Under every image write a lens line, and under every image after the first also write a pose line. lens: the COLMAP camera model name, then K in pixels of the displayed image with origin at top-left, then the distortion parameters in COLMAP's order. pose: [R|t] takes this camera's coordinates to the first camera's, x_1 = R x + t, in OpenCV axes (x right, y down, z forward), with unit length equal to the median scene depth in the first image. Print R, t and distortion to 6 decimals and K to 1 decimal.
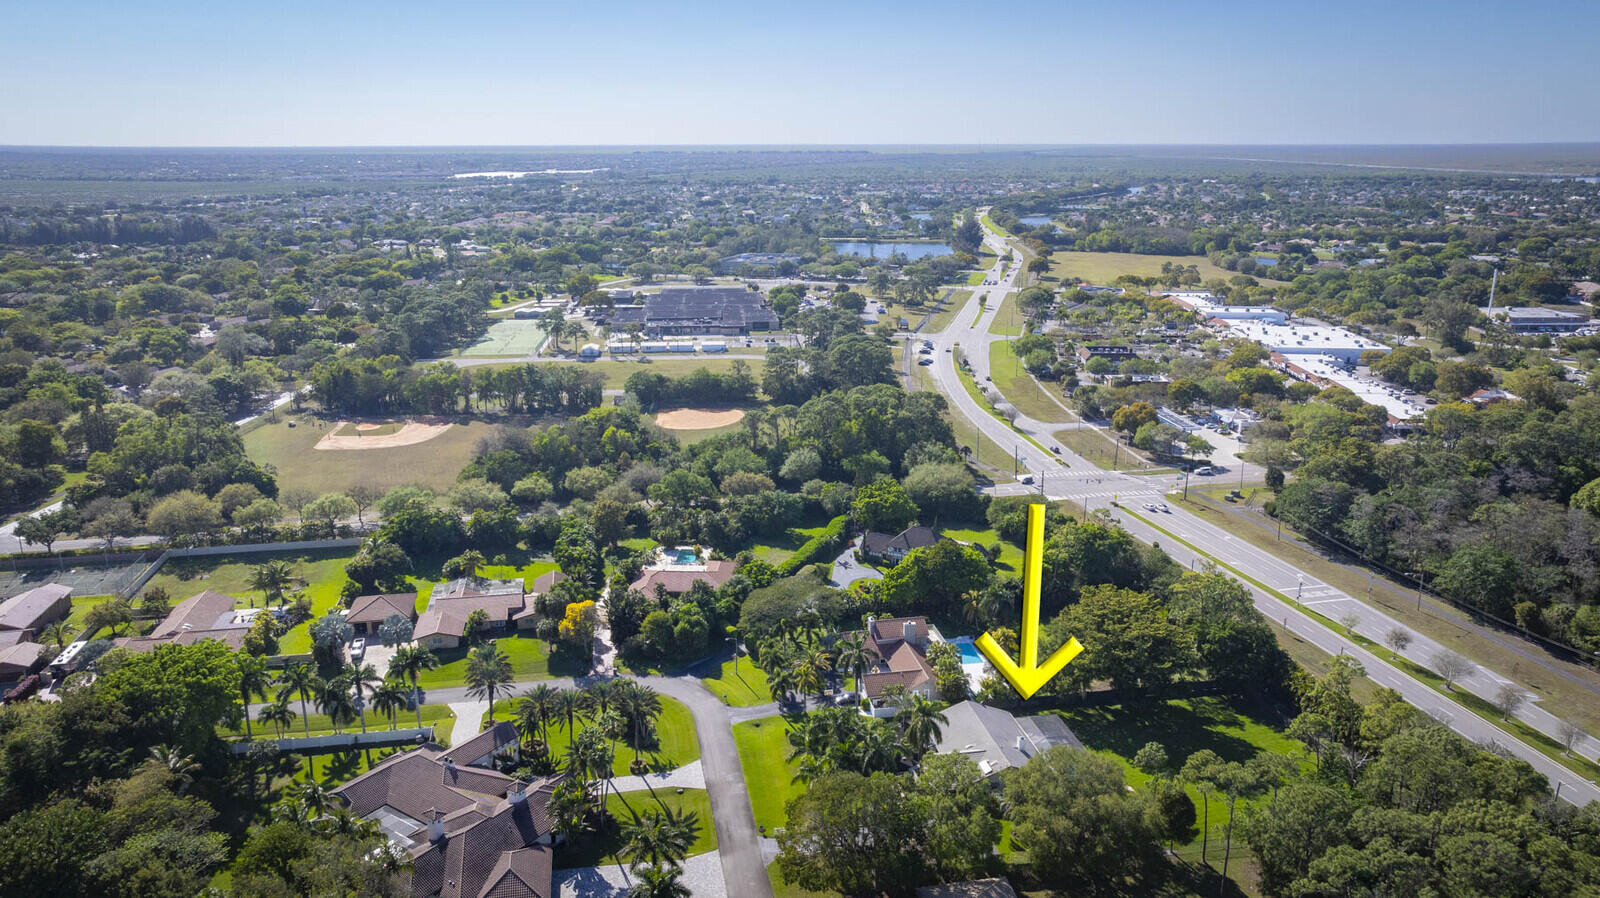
lens RADIAL K [[1113.9, 0, 800.0], [0, 1113.9, 449.0], [0, 0, 1]] dist [-0.008166, 0.008572]
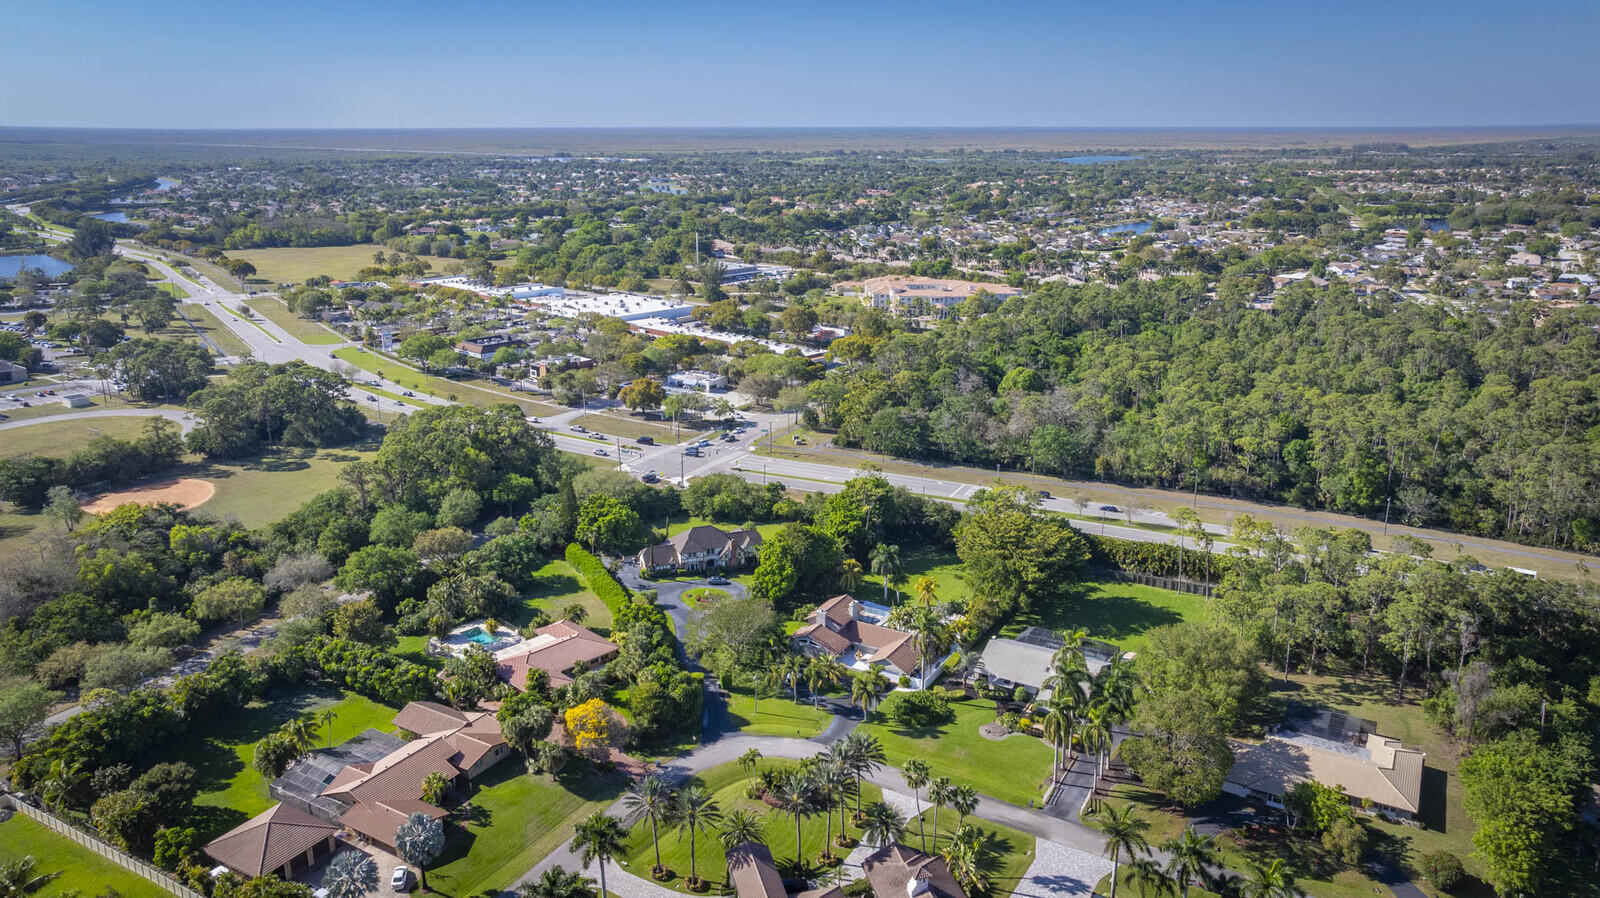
lens RADIAL K [[1113.9, 0, 800.0], [0, 1113.9, 449.0], [0, 0, 1]] dist [-0.008166, 0.008572]
pose [[0.662785, -0.210212, 0.718698, -0.500717], [0.201006, 0.974507, 0.099665, -0.072227], [-0.721327, 0.078406, 0.688143, 0.253162]]
